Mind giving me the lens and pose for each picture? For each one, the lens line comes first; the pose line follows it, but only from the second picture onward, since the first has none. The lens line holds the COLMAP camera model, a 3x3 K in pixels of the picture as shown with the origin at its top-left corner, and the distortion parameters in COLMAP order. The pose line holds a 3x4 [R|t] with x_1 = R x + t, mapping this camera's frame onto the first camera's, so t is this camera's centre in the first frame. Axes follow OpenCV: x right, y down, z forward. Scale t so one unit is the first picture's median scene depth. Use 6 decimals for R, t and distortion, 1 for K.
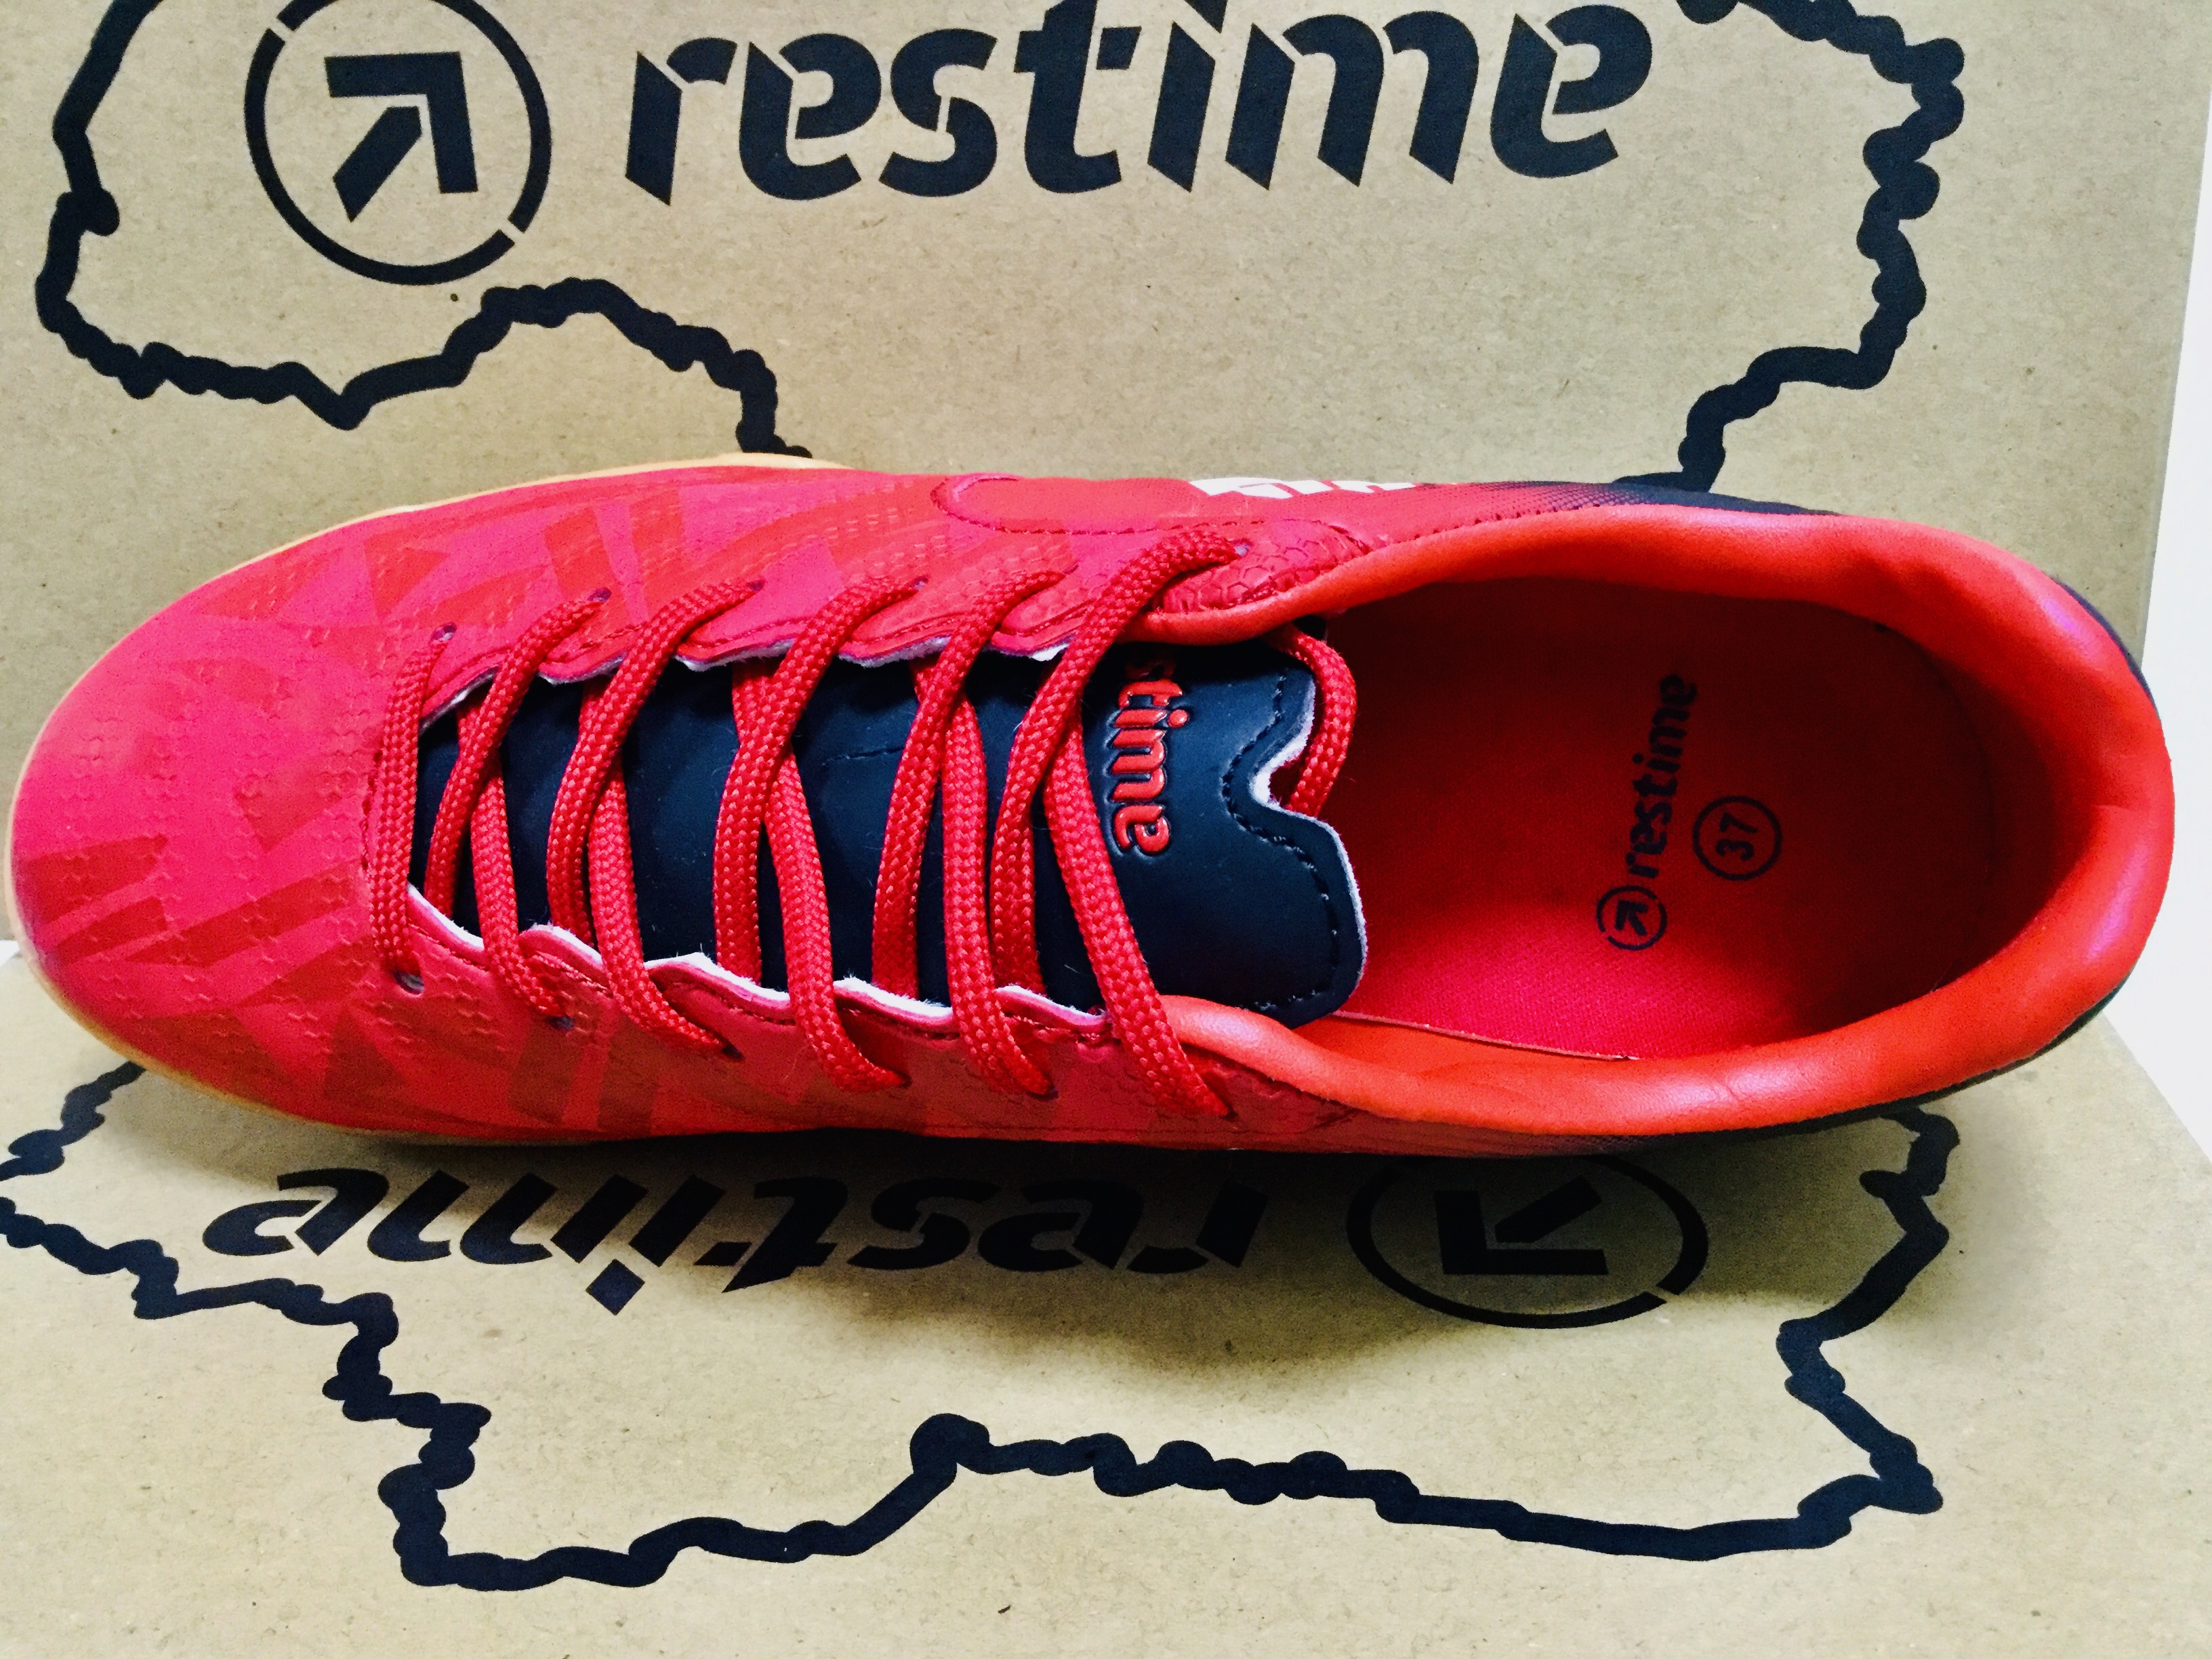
lens RADIAL K [[1973.8, 0, 1120.7], [0, 1973.8, 817.1], [0, 0, 1]] dist [0.035029, -0.141523]
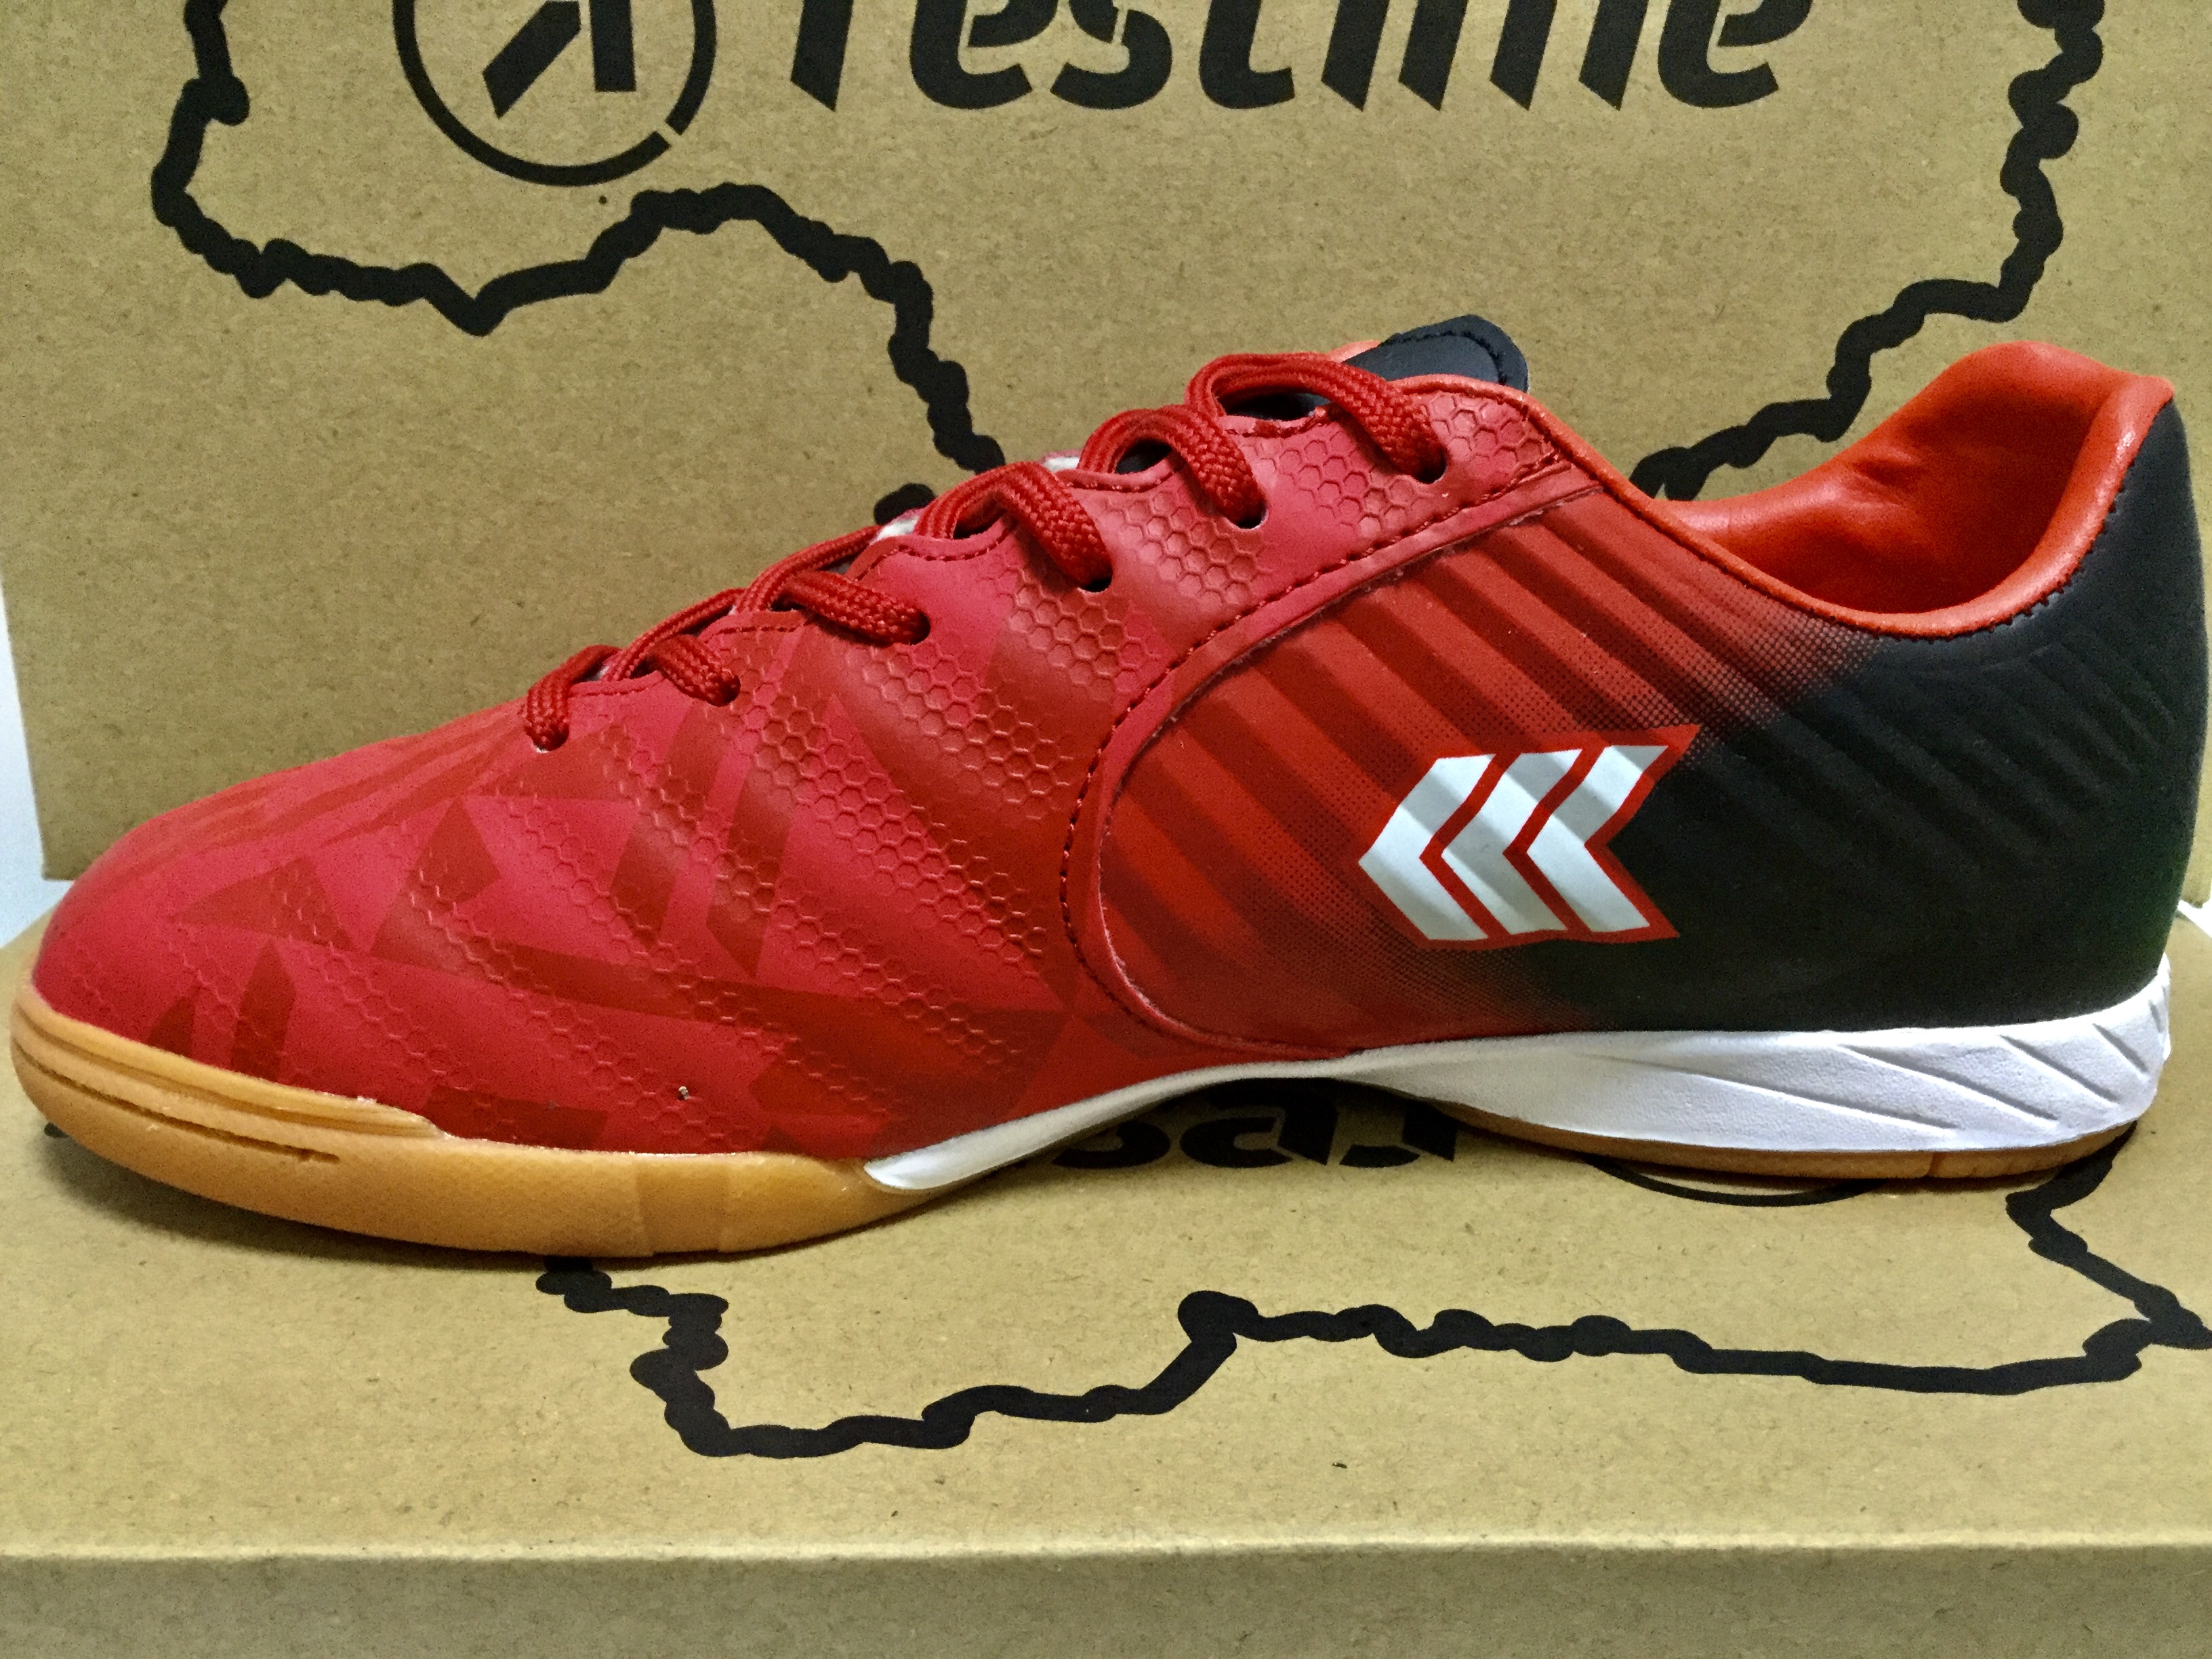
lens RADIAL K [[1973.8, 0, 1110.4], [0, 1973.8, 821.4], [0, 0, 1]] dist [0.035029, -0.141523]
pose [[0.996554, 0.004972, 0.082801, -0.176754], [-0.001644, 0.999190, -0.040213, 0.088747], [-0.082934, 0.039938, 0.995754, 0.017439]]
